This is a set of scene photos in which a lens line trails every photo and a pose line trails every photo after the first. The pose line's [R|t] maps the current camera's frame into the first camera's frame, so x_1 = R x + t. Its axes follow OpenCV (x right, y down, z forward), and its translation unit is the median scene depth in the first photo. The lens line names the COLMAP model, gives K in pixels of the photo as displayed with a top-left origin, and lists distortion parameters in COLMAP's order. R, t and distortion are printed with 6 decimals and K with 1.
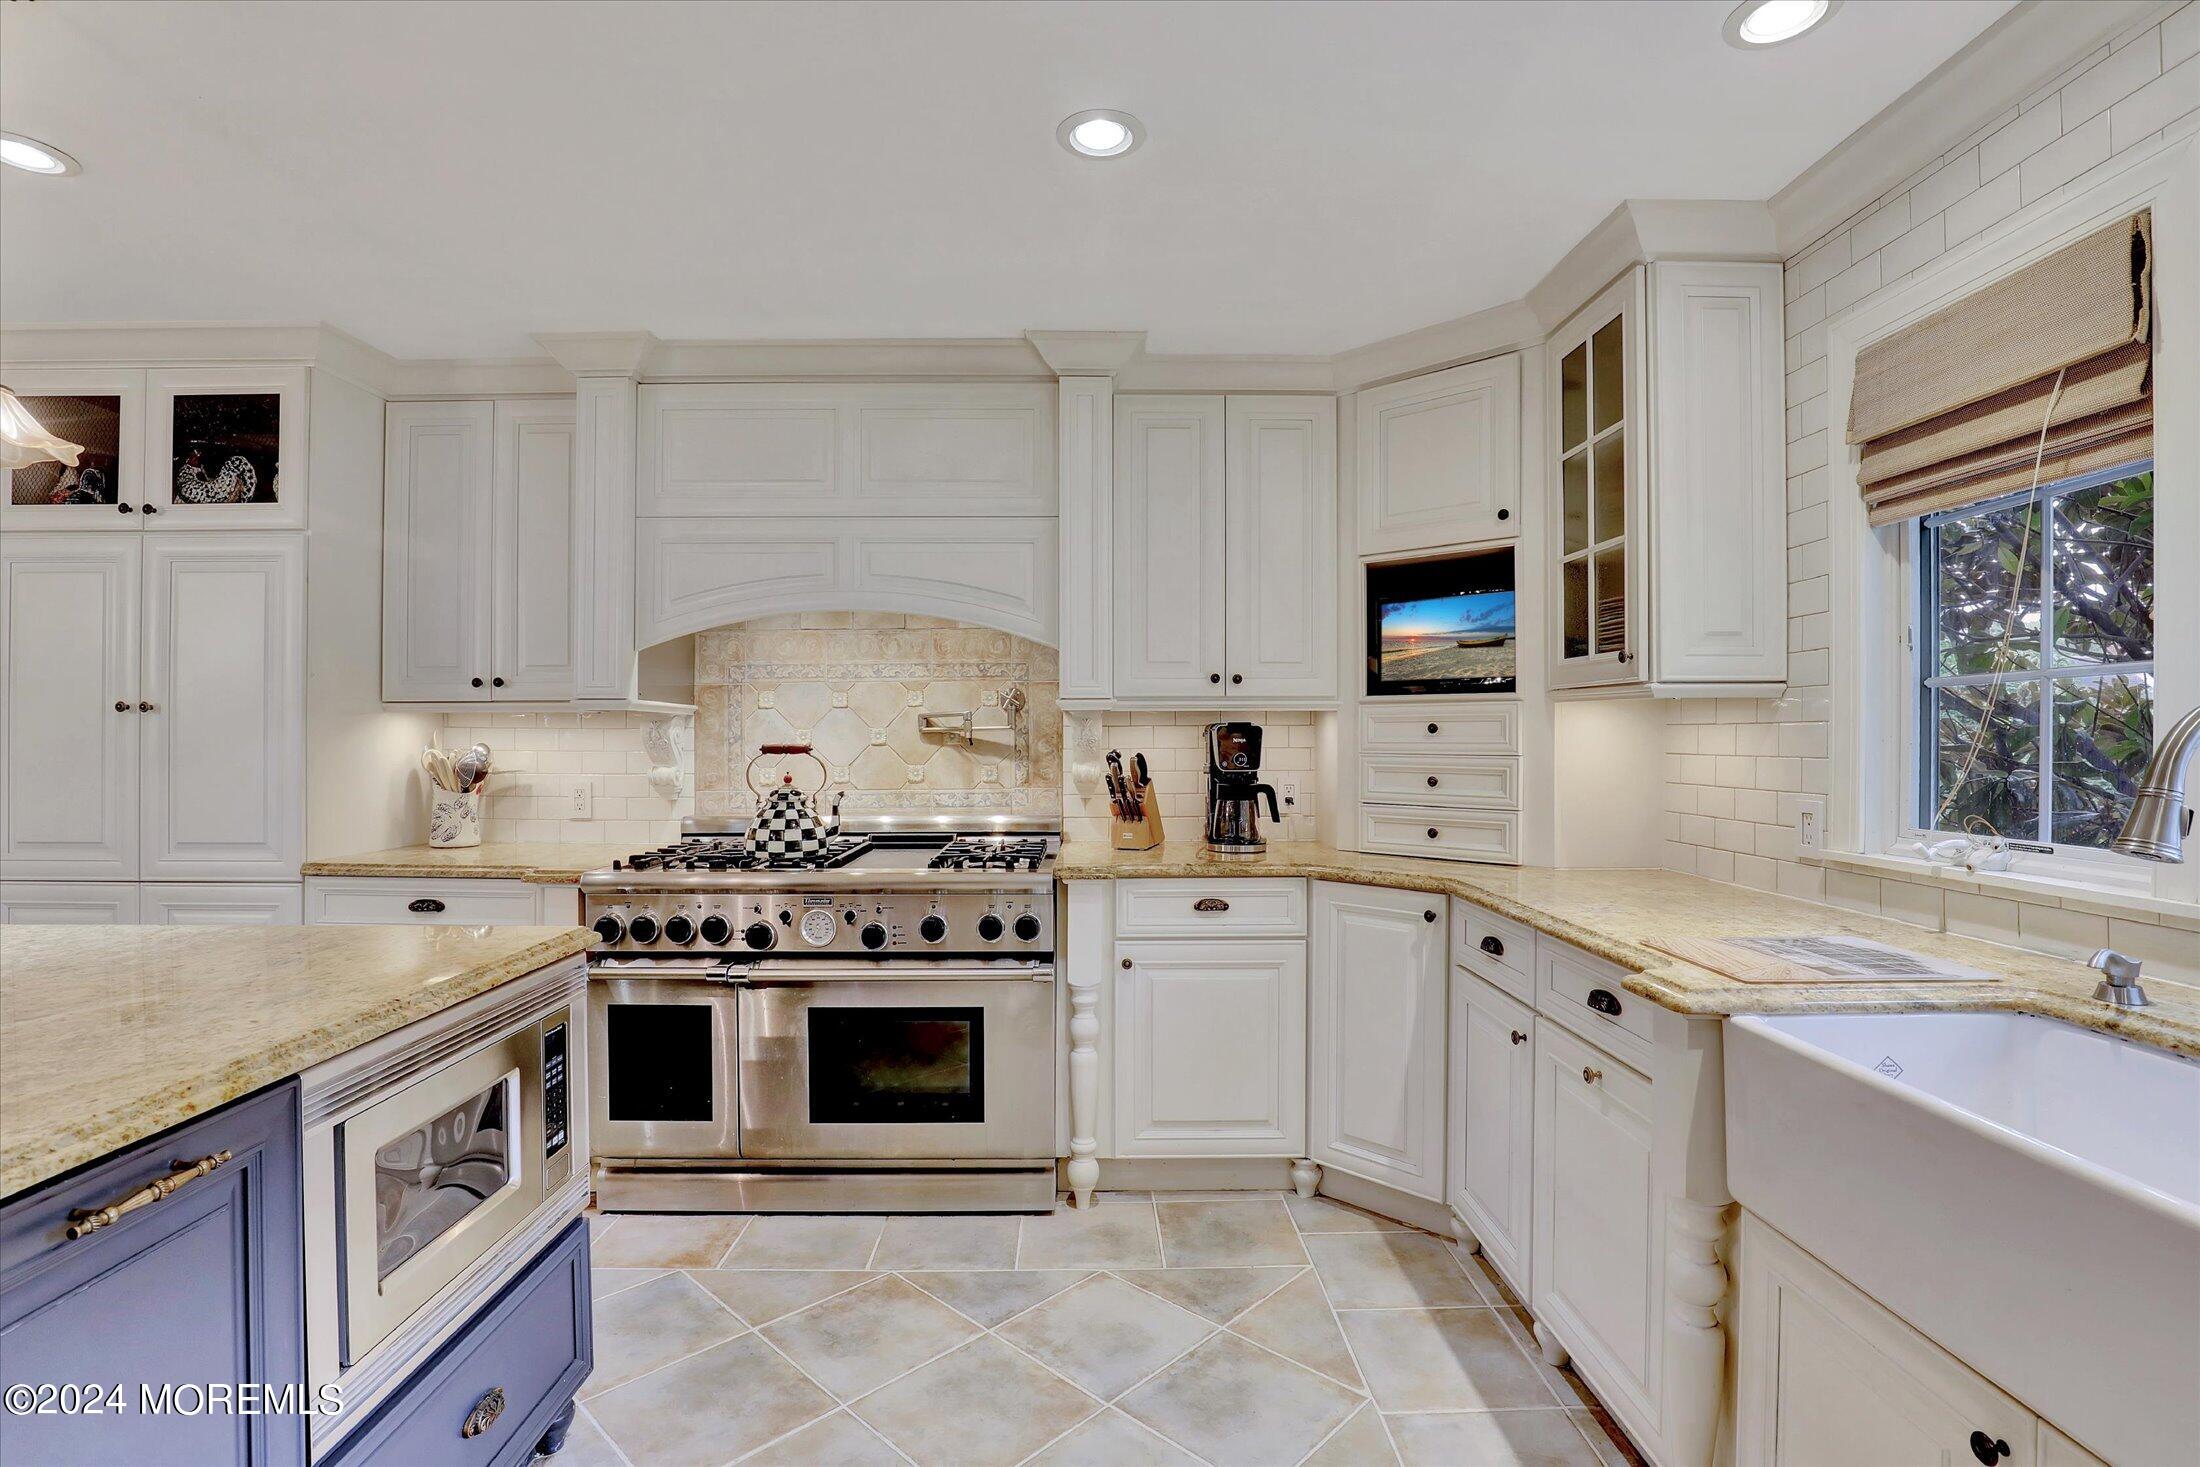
lens RADIAL K [[1036.8, 0, 1106.8], [0, 1036.8, 736.5], [0, 0, 1]] dist [-0.030784, 0.000143]
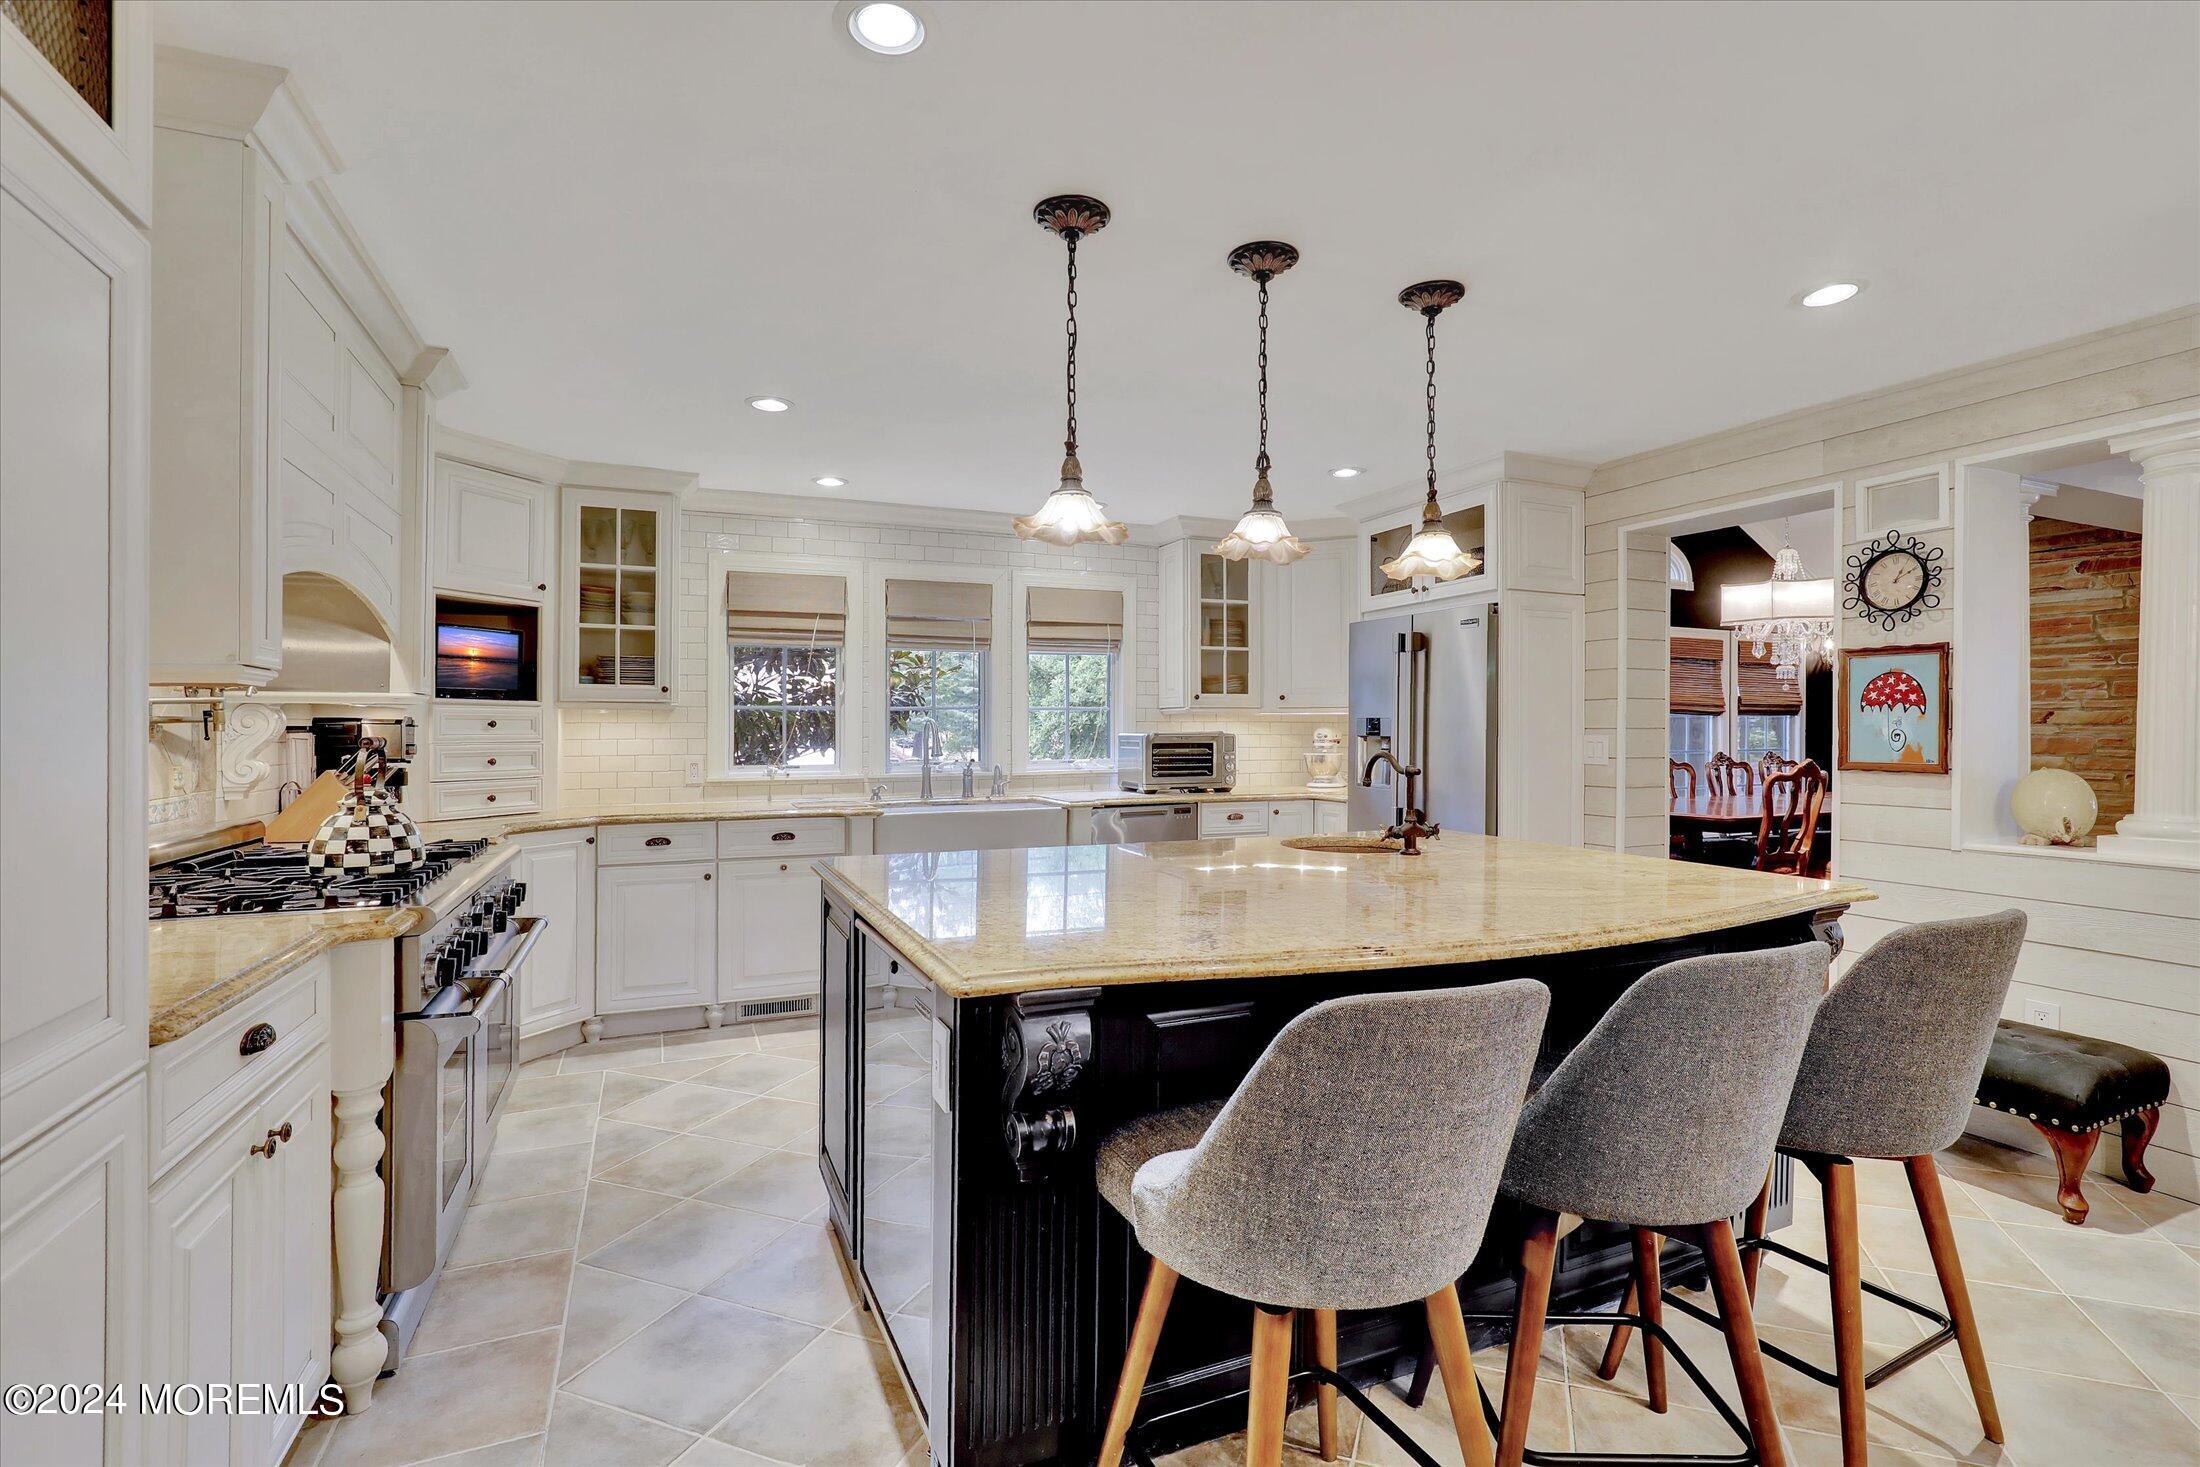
lens RADIAL K [[1015.9, 0, 1097.2], [0, 1015.9, 727.7], [0, 0, 1]] dist [-0.033040, 0.000687]
pose [[-0.375538, 0.003614, 0.926800, -1.314805], [0.004492, 0.999988, -0.002079, 0.003662], [-0.926796, 0.003382, -0.375549, 0.777403]]
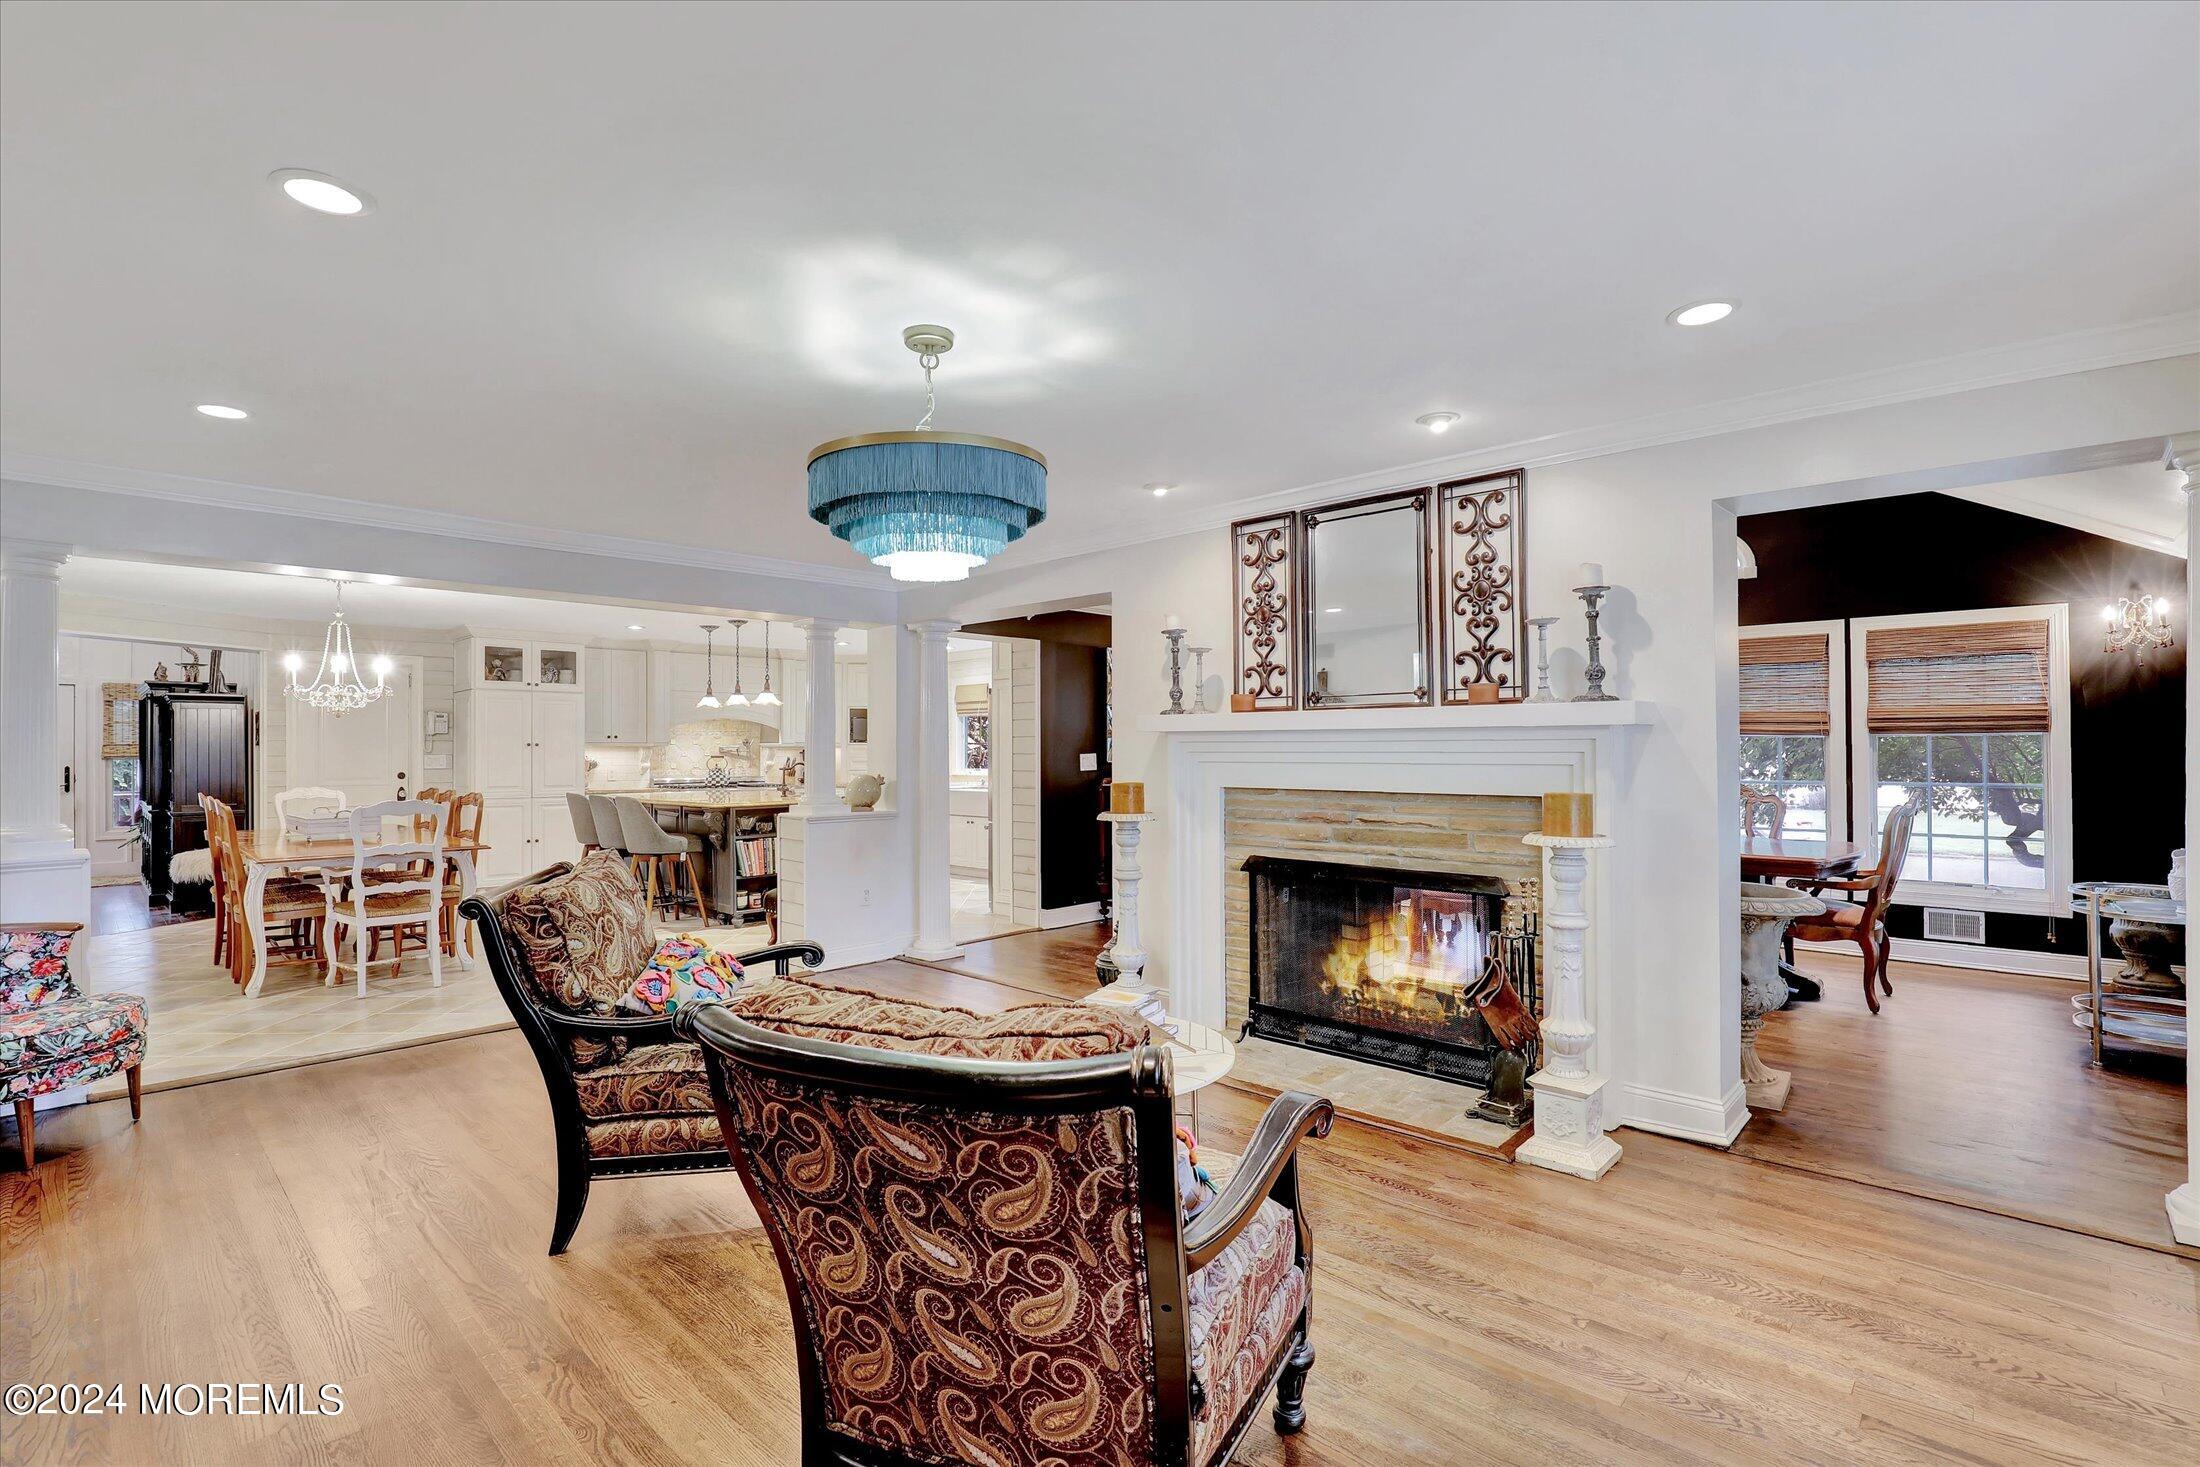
lens RADIAL K [[1012.1, 0, 1104.0], [0, 1012.1, 733.8], [0, 0, 1]] dist [-0.028233, 0.000803]
pose [[0.705949, 0.011996, 0.708161, -1.956298], [0.002462, 0.999809, -0.019392, 0.004170], [-0.708258, 0.015433, 0.705785, -2.625971]]
